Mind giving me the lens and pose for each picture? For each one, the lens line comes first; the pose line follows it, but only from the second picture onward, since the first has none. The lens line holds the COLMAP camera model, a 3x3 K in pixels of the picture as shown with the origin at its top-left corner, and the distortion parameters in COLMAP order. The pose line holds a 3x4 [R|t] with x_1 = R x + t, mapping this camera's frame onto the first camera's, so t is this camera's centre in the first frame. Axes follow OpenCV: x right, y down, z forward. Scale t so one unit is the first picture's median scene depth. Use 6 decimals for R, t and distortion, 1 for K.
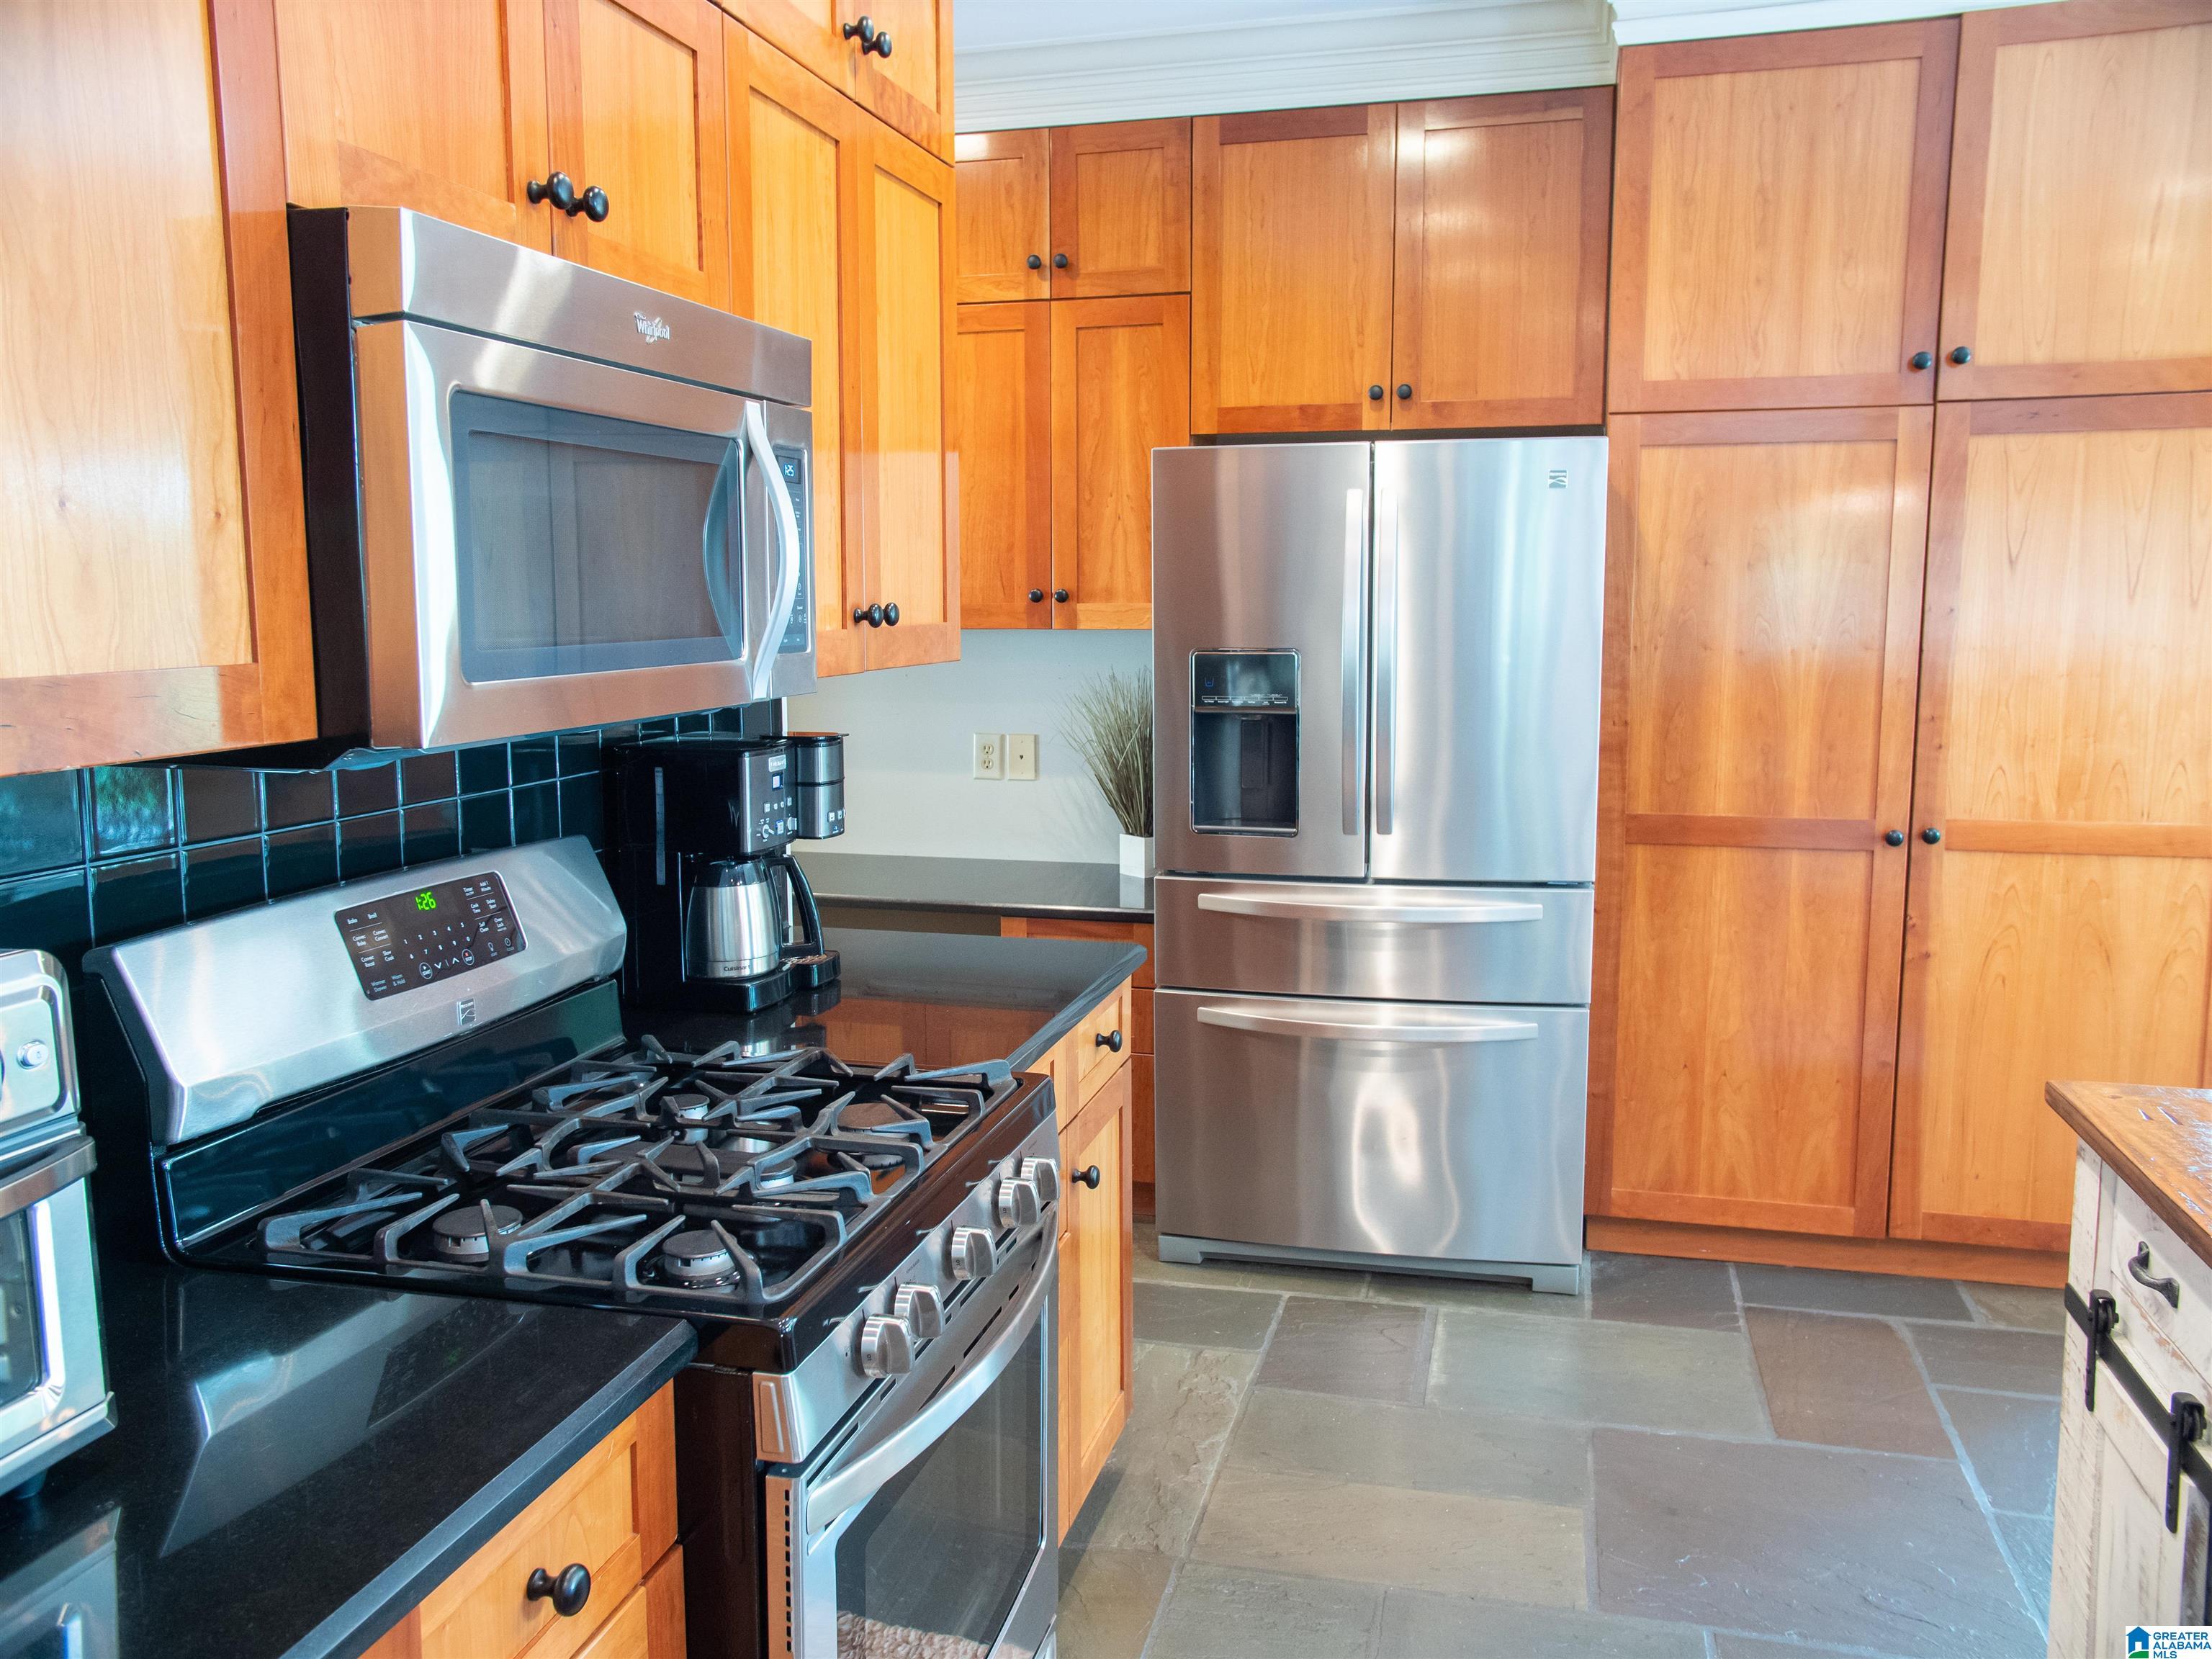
lens RADIAL K [[1731.7, 0, 1100.0], [0, 1731.7, 829.5], [0, 0, 1]] dist [-0.034525, 0.079910]
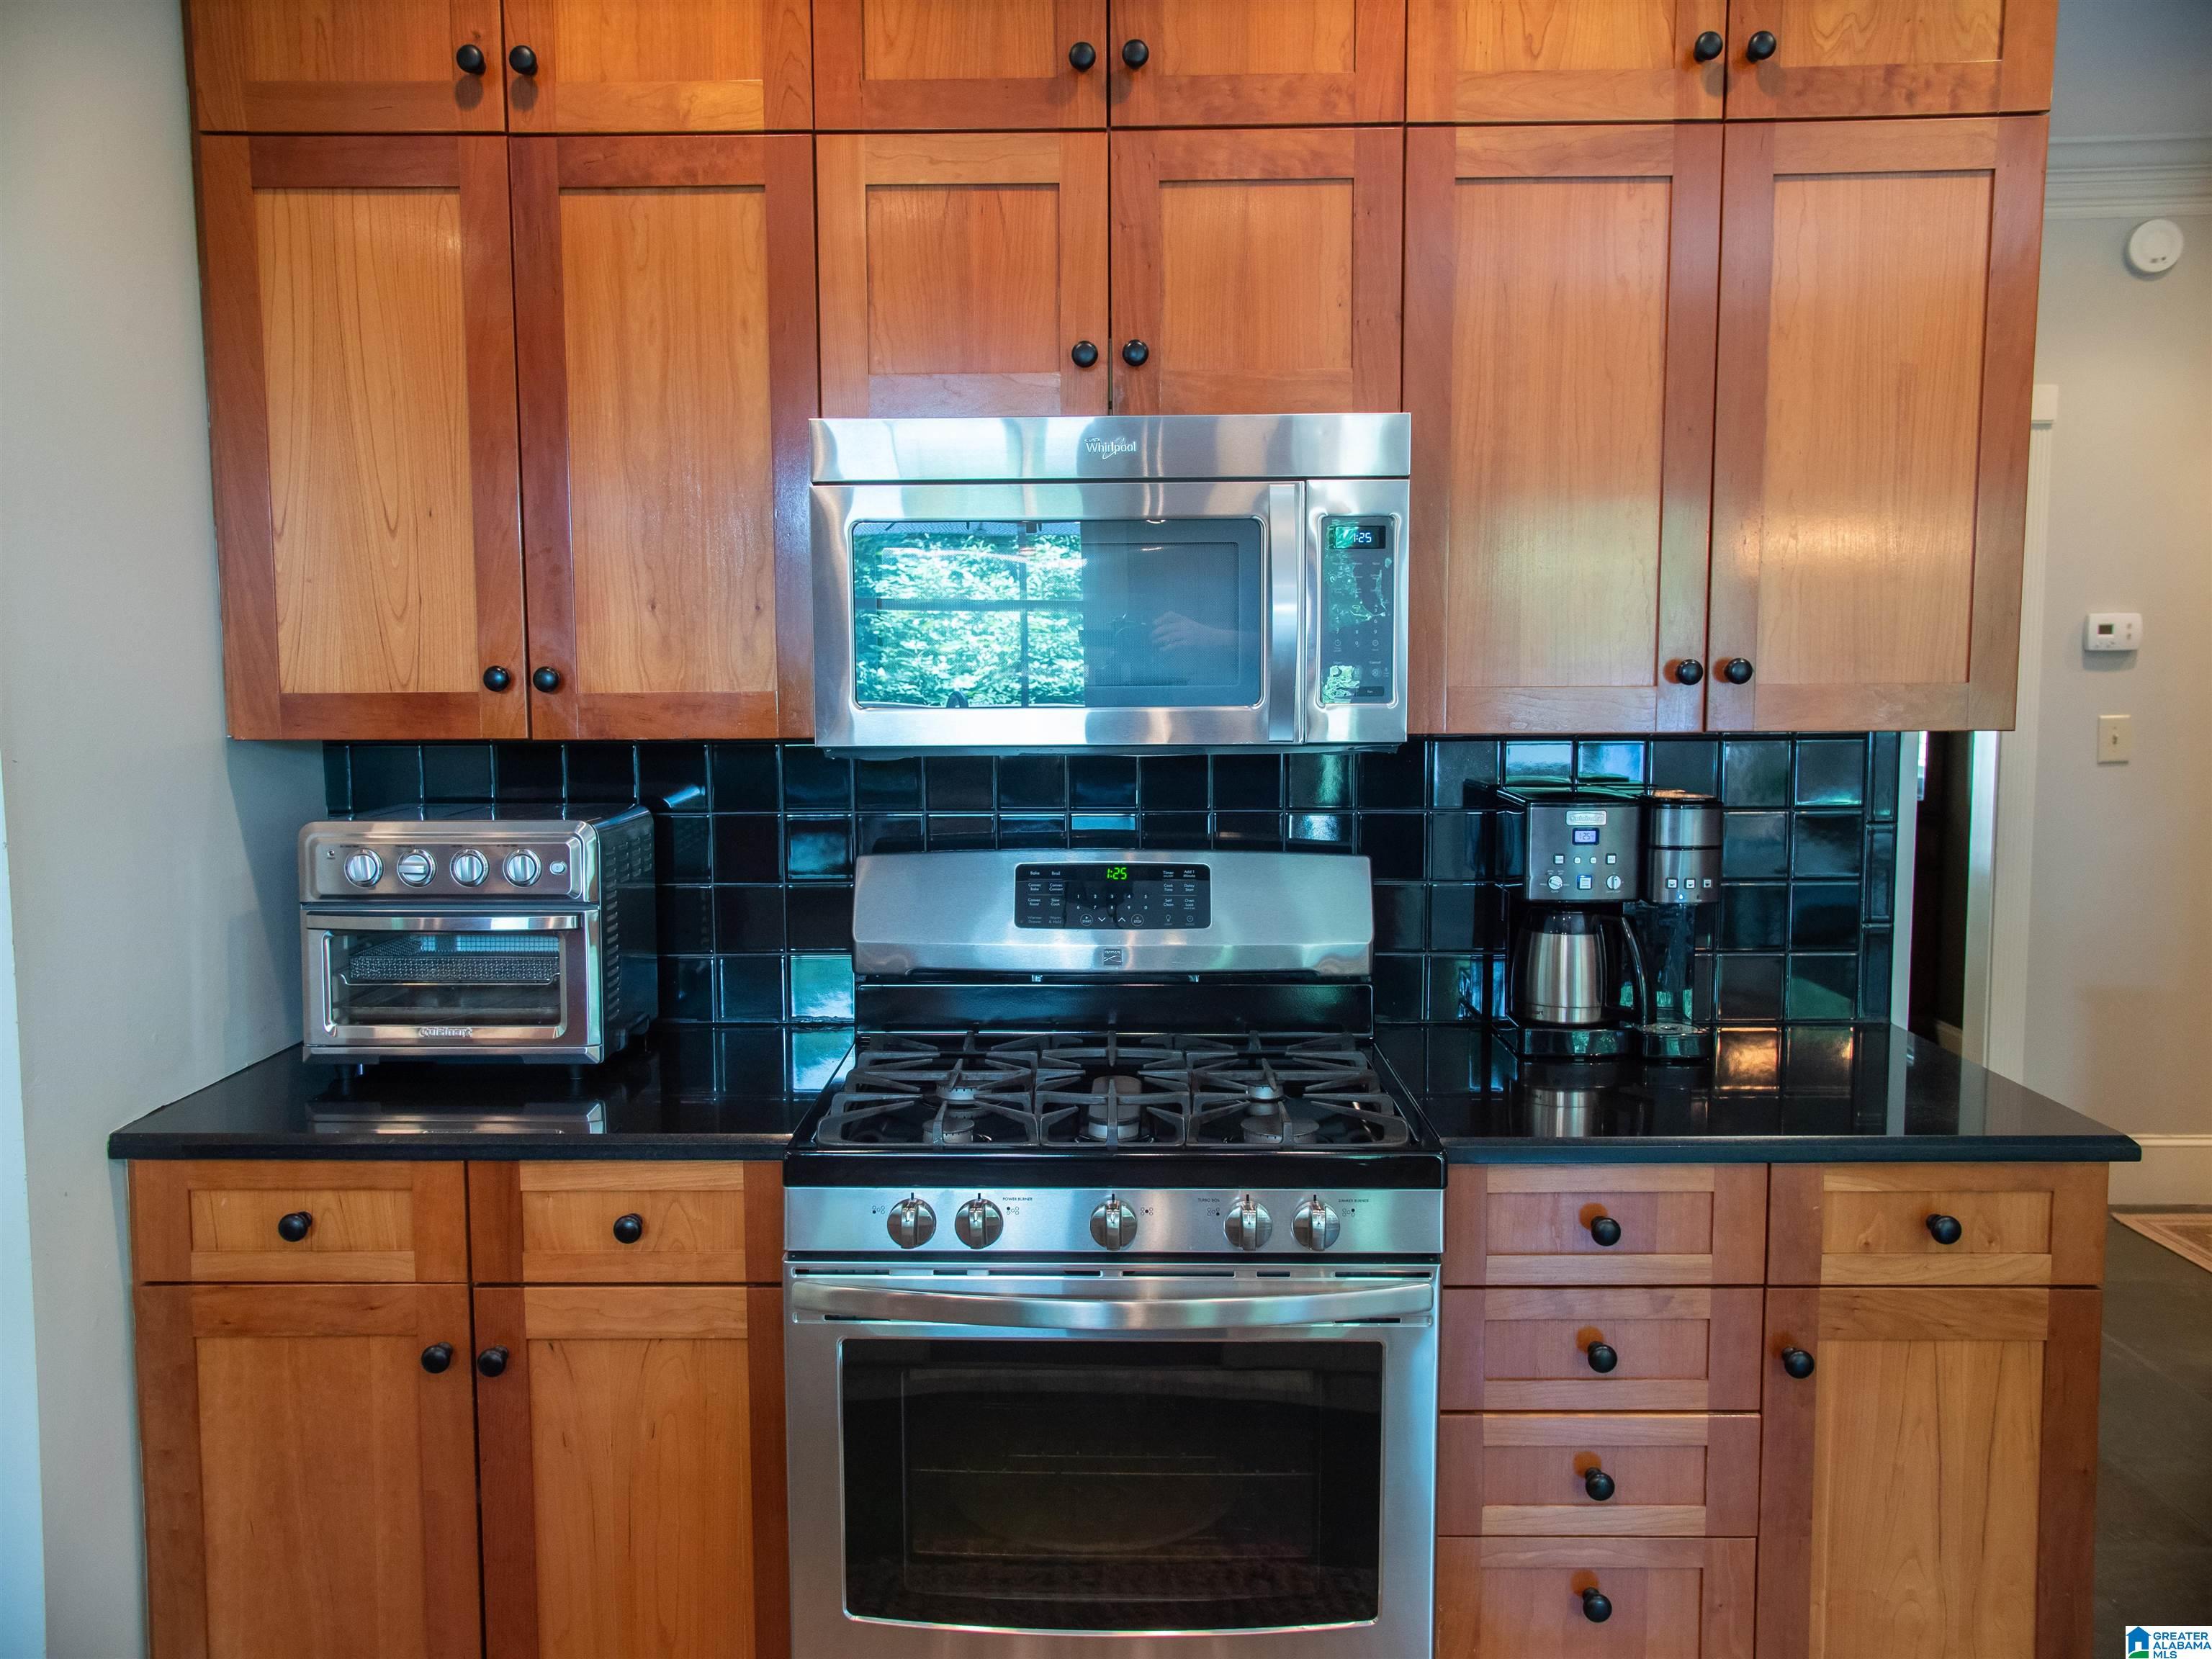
lens RADIAL K [[1818.9, 0, 1106.0], [0, 1818.9, 829.5], [0, 0, 1]] dist [0.008879, 0.007573]
pose [[0.235153, 0.096430, -0.967163, 0.998210], [-0.123633, 0.989951, 0.068642, -0.090612], [0.964063, 0.103432, 0.244712, 0.631167]]
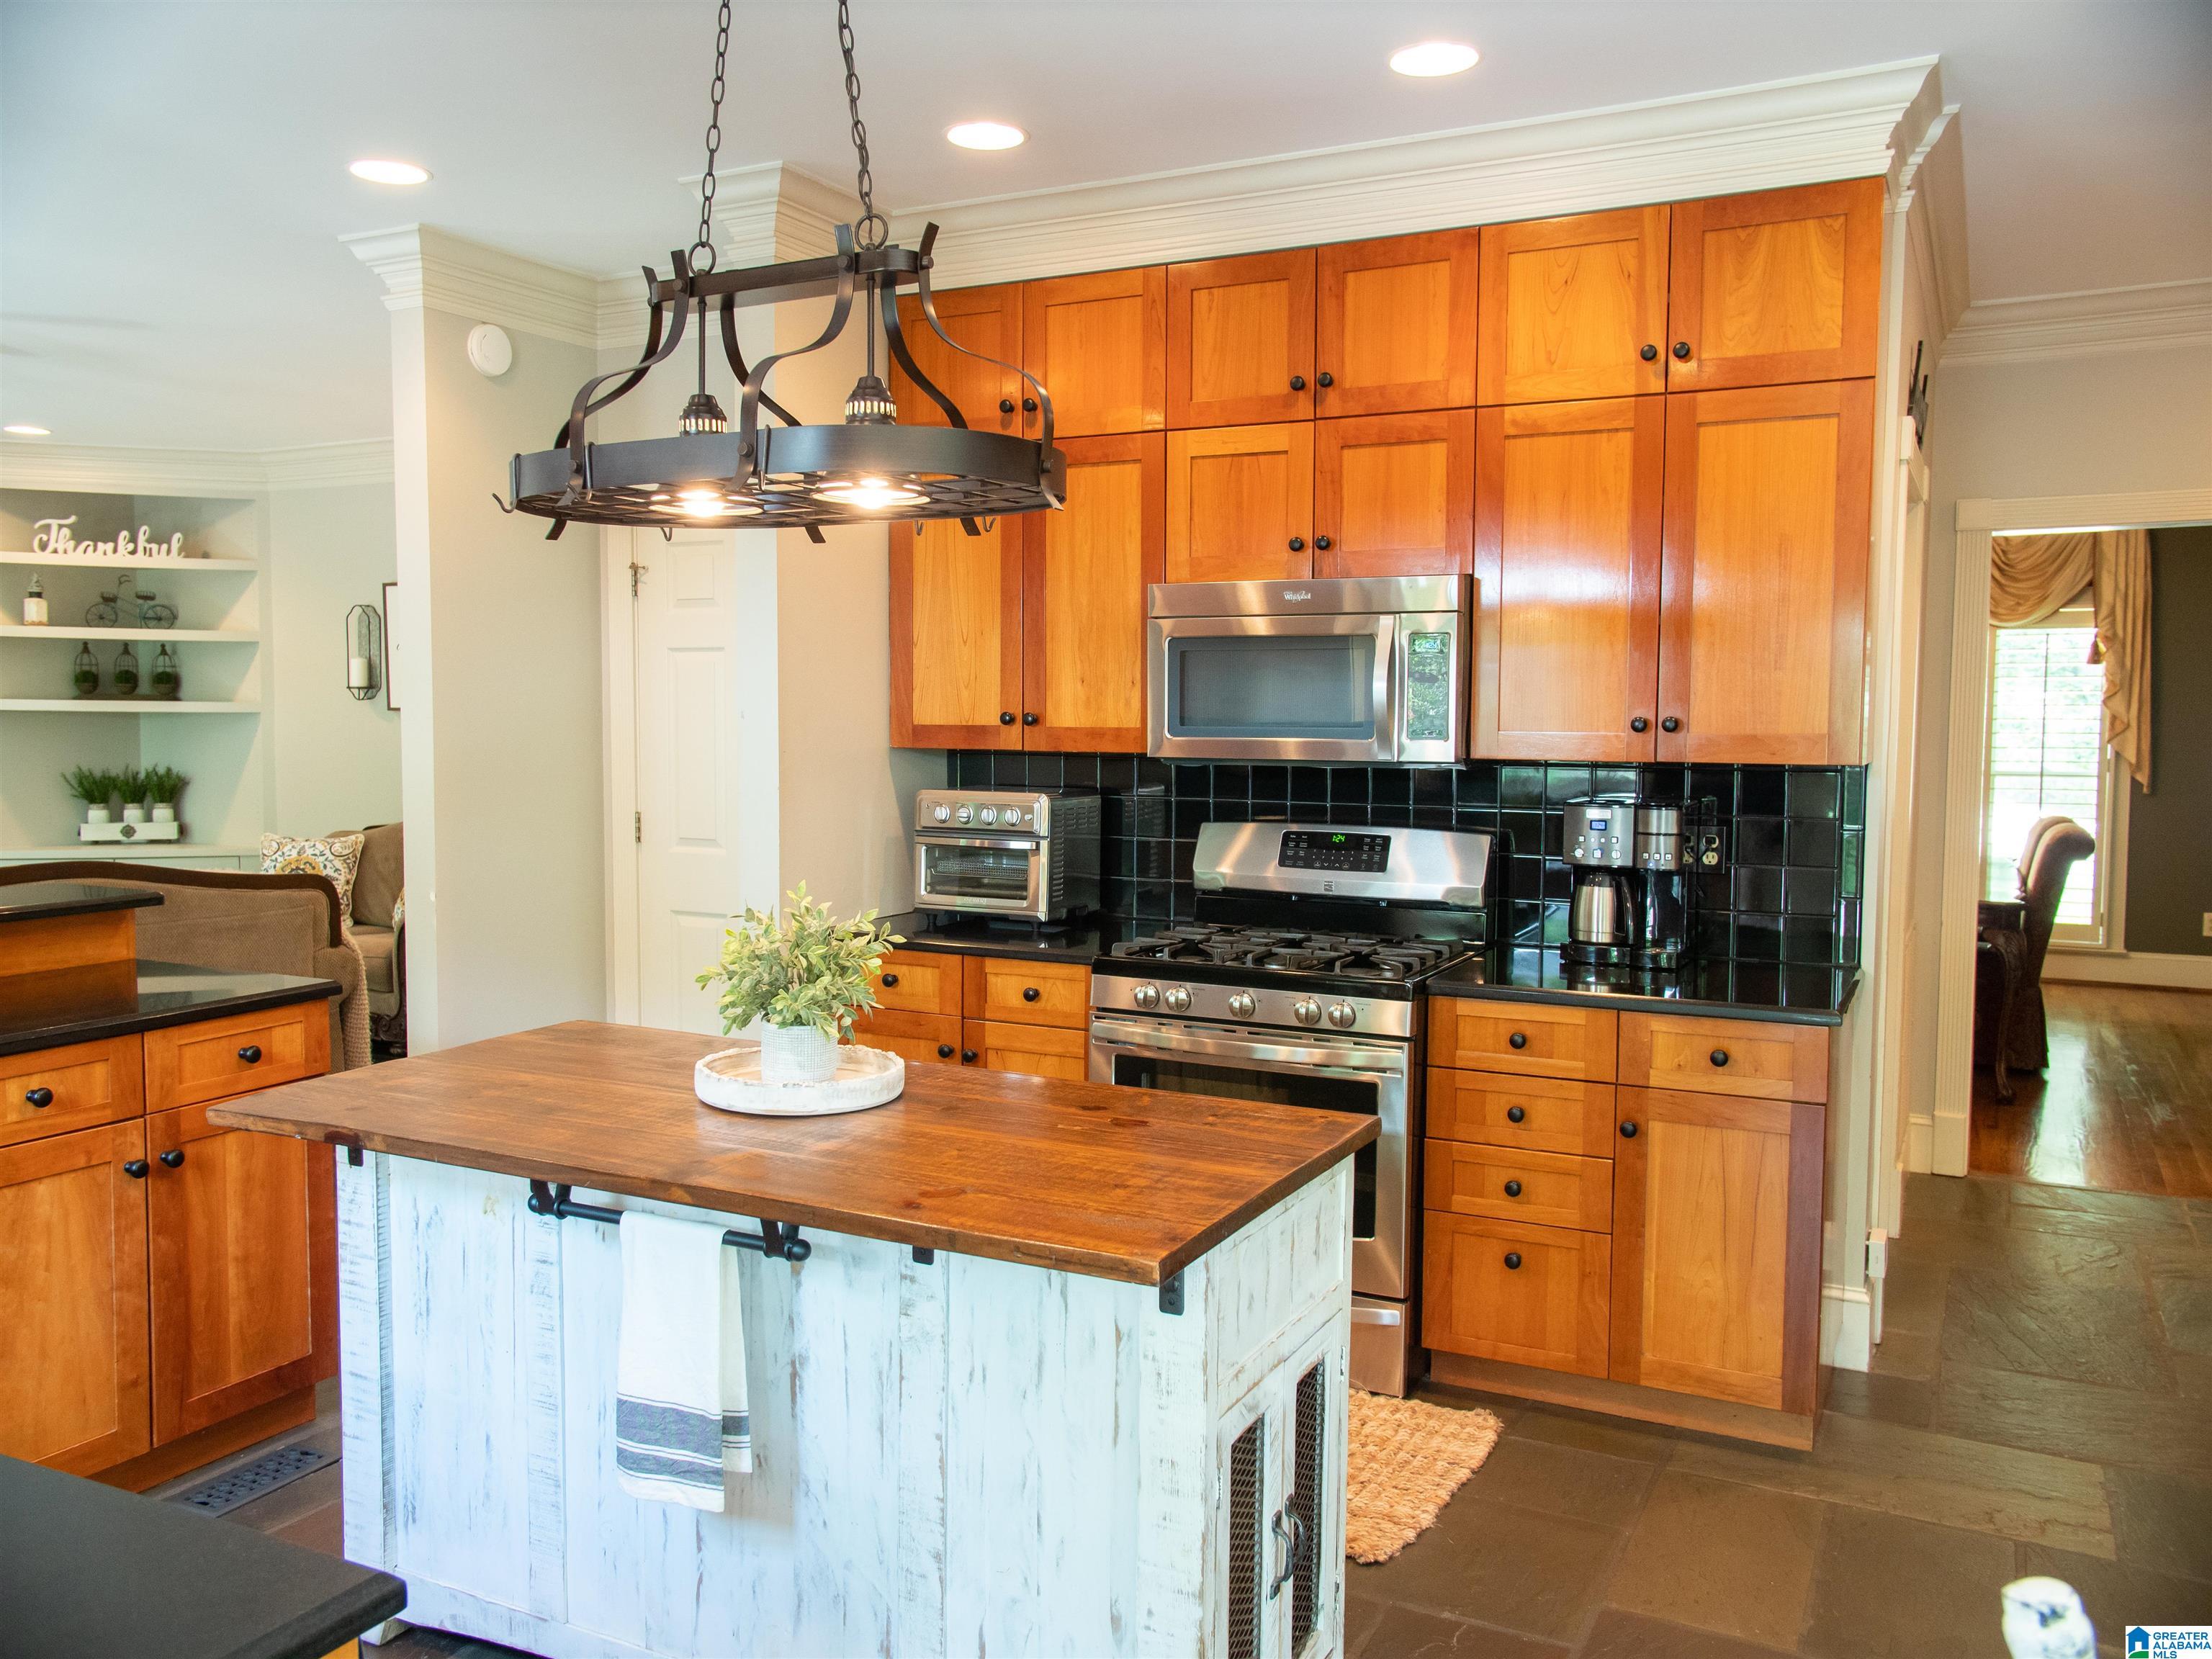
lens RADIAL K [[1731.7, 0, 1100.0], [0, 1731.7, 829.5], [0, 0, 1]] dist [-0.034525, 0.079910]
pose [[-0.216357, 0.071045, -0.973726, 1.949469], [-0.133796, 0.985781, 0.101654, -0.163962], [0.967103, 0.152274, -0.203775, 1.159959]]
